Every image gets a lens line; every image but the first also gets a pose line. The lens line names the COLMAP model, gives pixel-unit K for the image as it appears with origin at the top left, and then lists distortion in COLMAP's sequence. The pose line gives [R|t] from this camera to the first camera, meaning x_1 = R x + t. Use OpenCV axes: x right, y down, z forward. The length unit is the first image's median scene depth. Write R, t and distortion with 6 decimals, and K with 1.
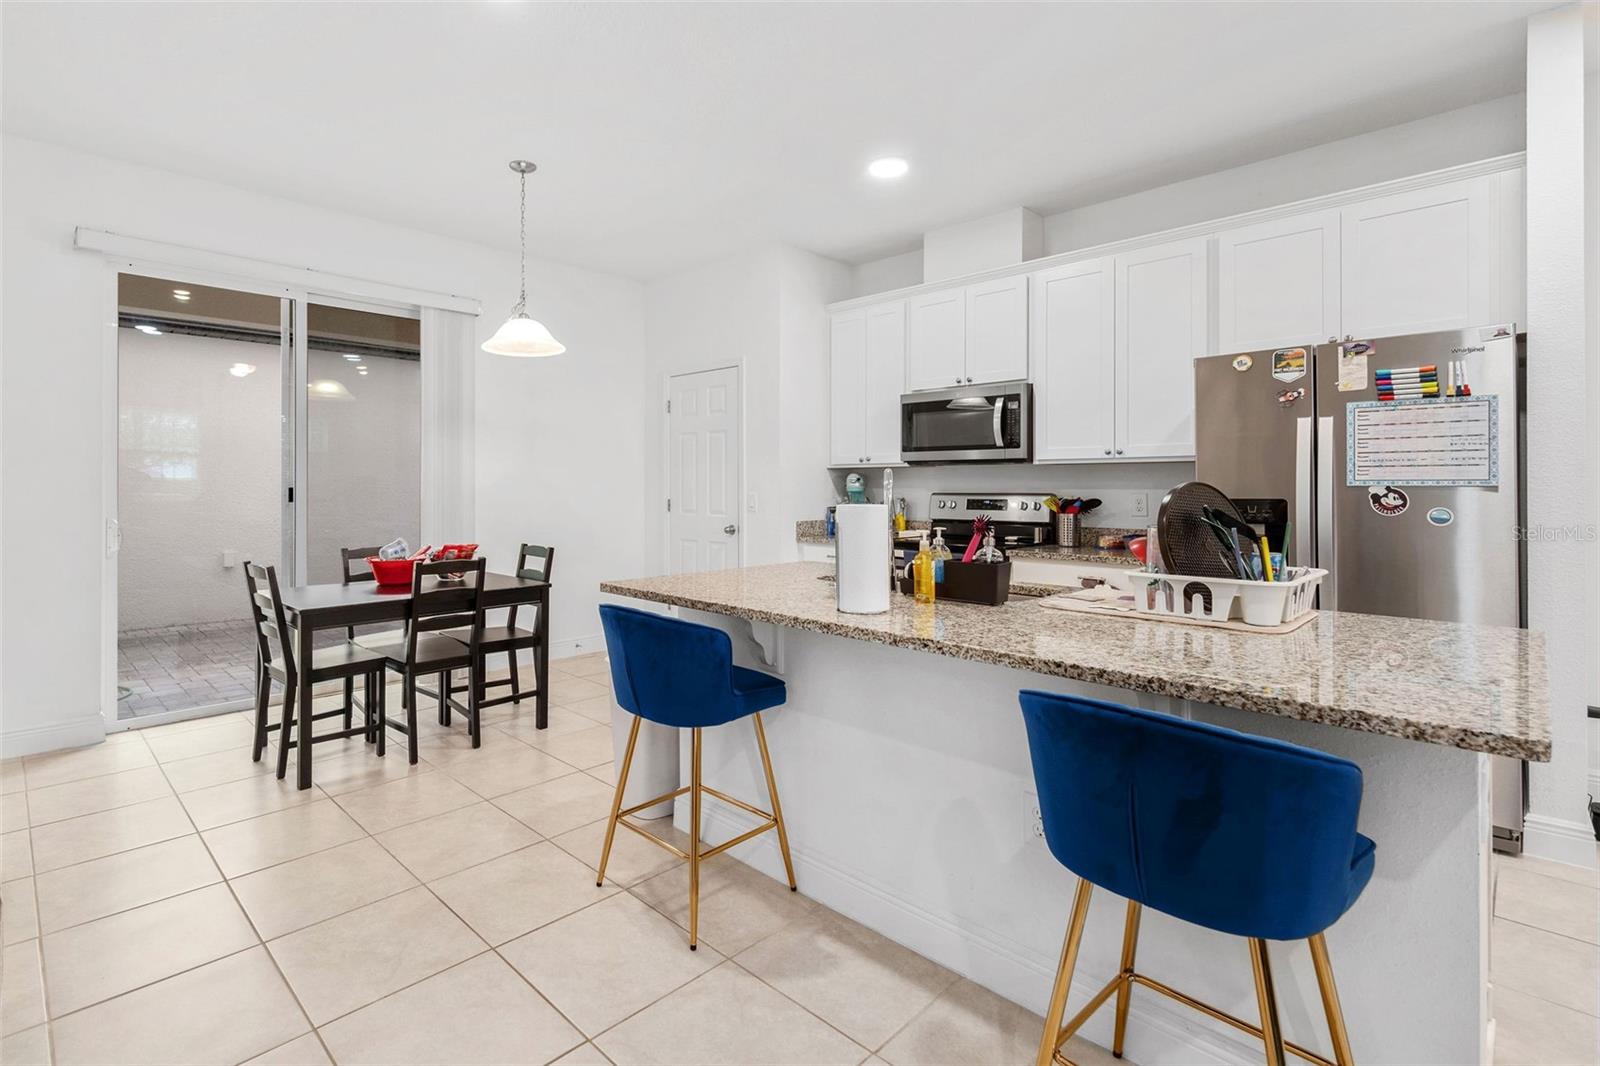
lens RADIAL K [[770.7, 0, 720.7], [0, 770.7, 483.3], [0, 0, 1]] dist [-0.017367, -0.000961]
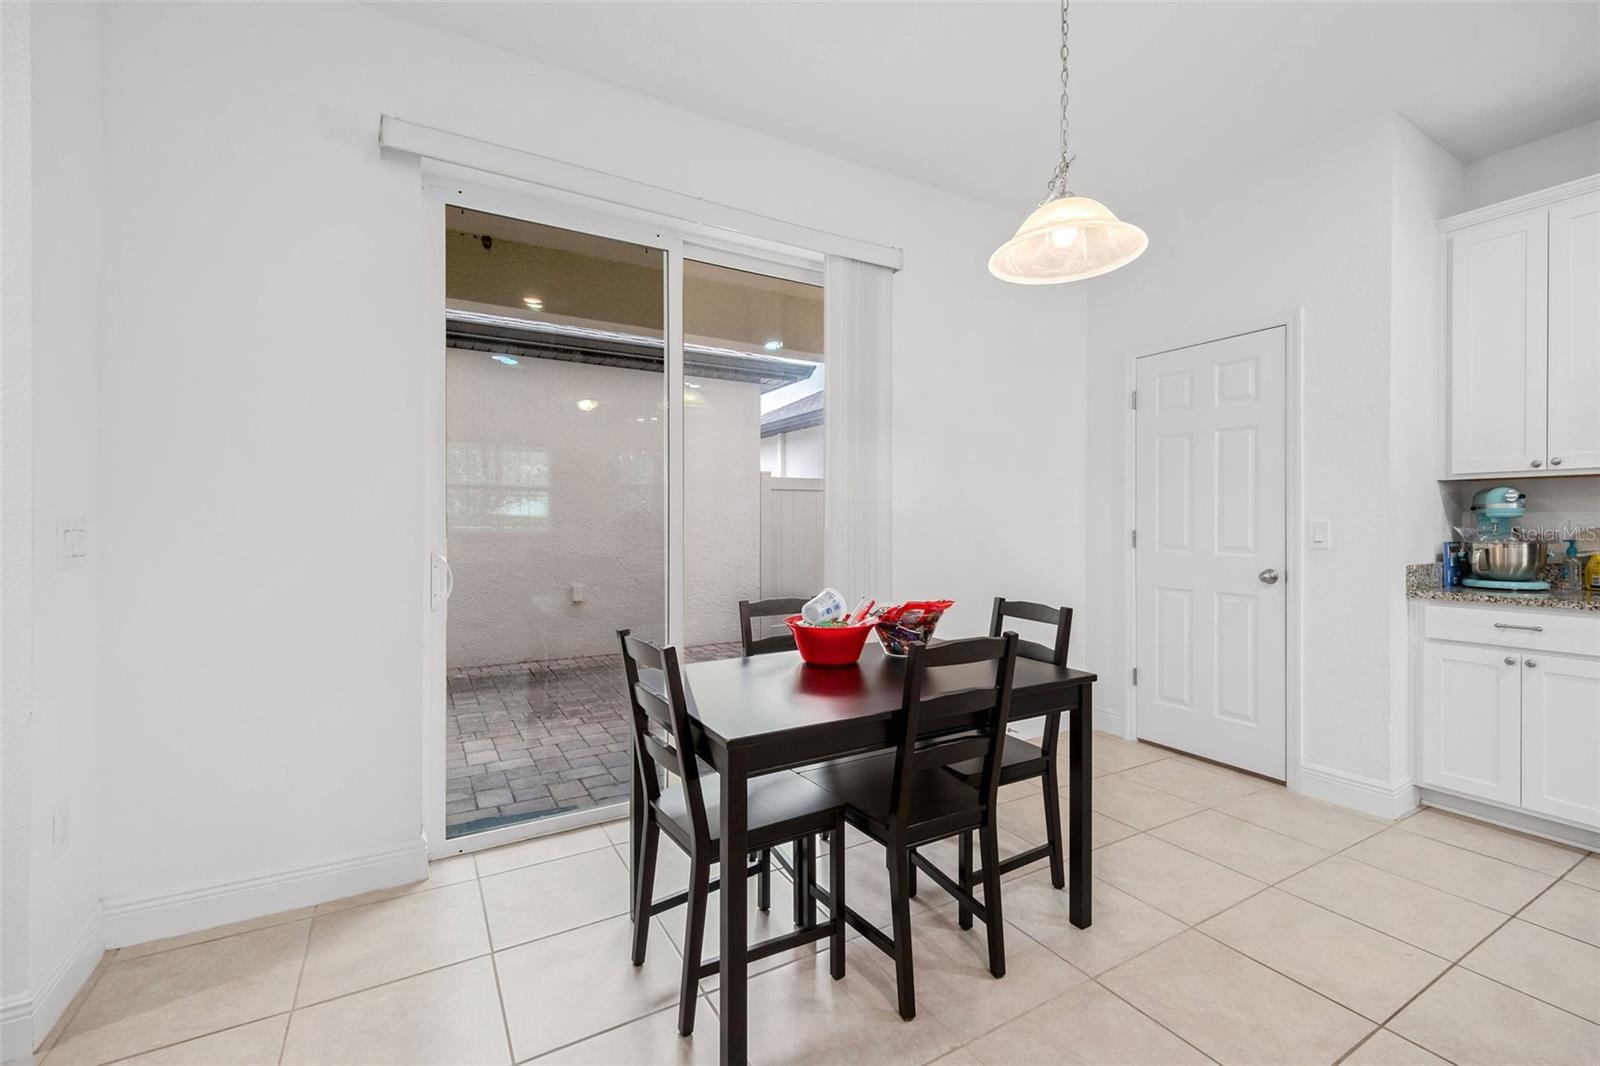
lens RADIAL K [[674.5, 0, 798.8], [0, 674.5, 520.6], [0, 0, 1]] dist [0.000341, -0.000624]
pose [[0.970394, -0.002574, -0.241514, -0.301831], [0.002859, 0.999996, 0.000831, 0.014234], [0.241510, -0.001497, 0.970397, 0.439053]]
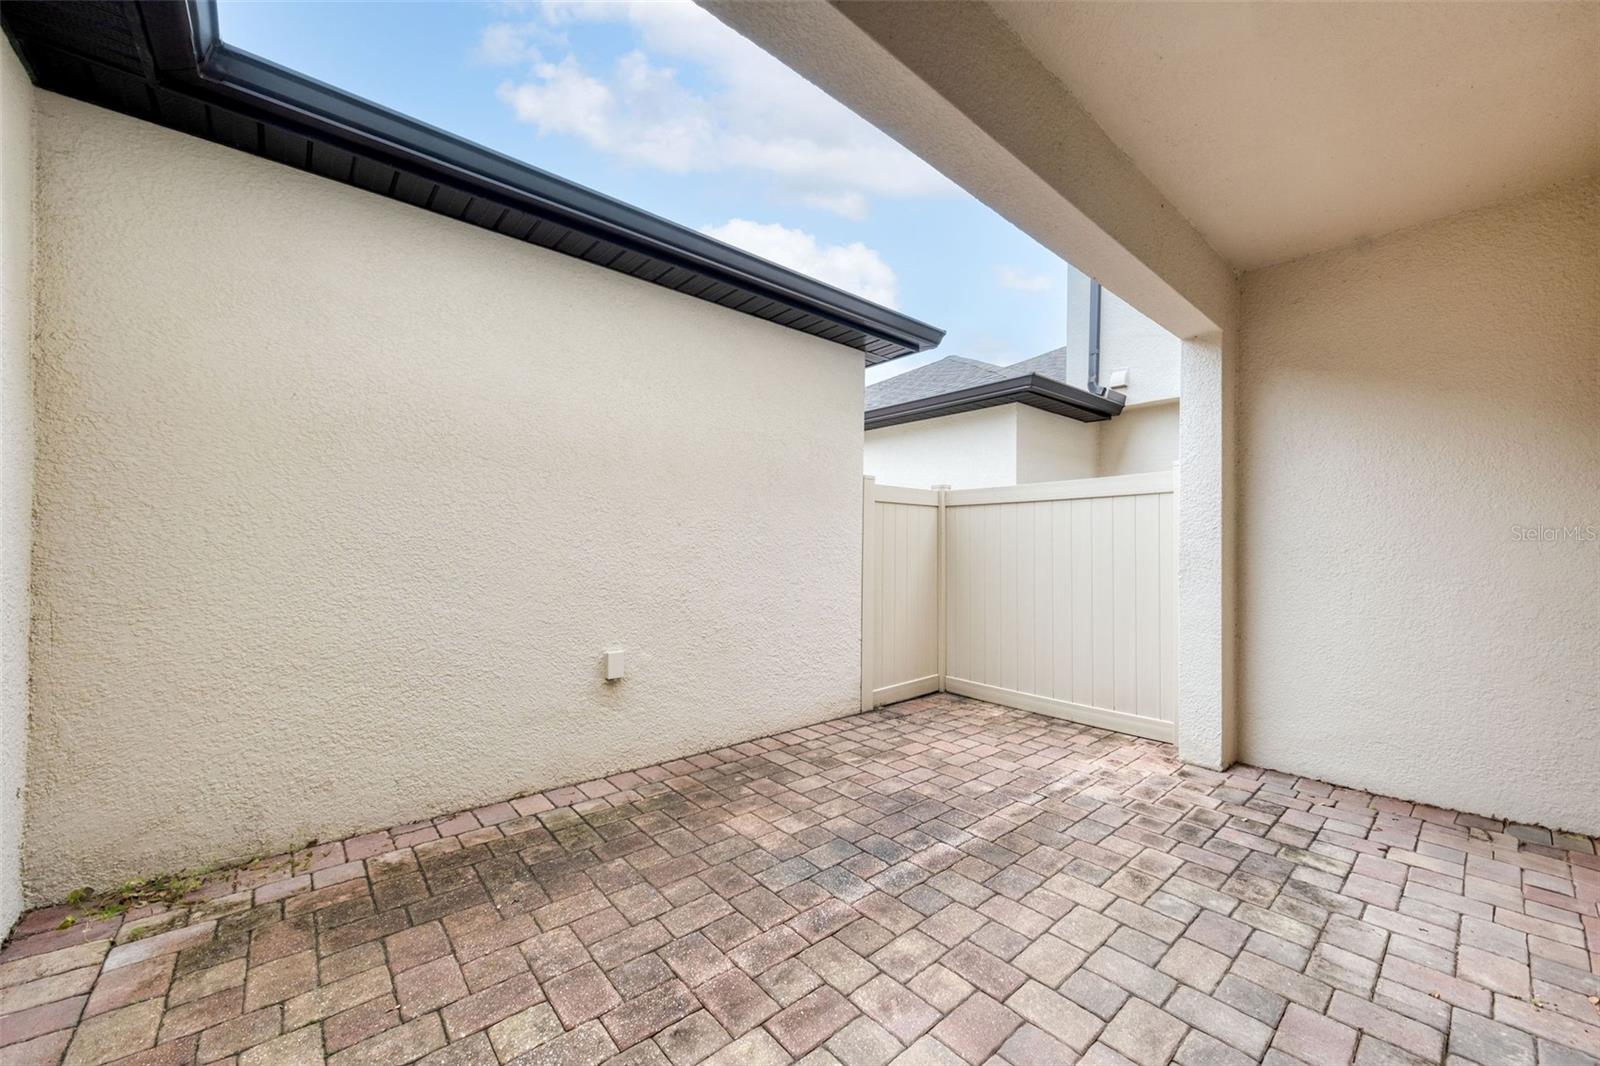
lens RADIAL K [[566.5, 0, 799.2], [0, 566.5, 541.7], [0, 0, 1]] dist [0.000517, -0.000016]
pose [[0.999495, 0.008107, -0.030733, -0.871581], [-0.008426, 0.999912, -0.010283, 0.020862], [0.030647, 0.010536, 0.999475, 1.035523]]
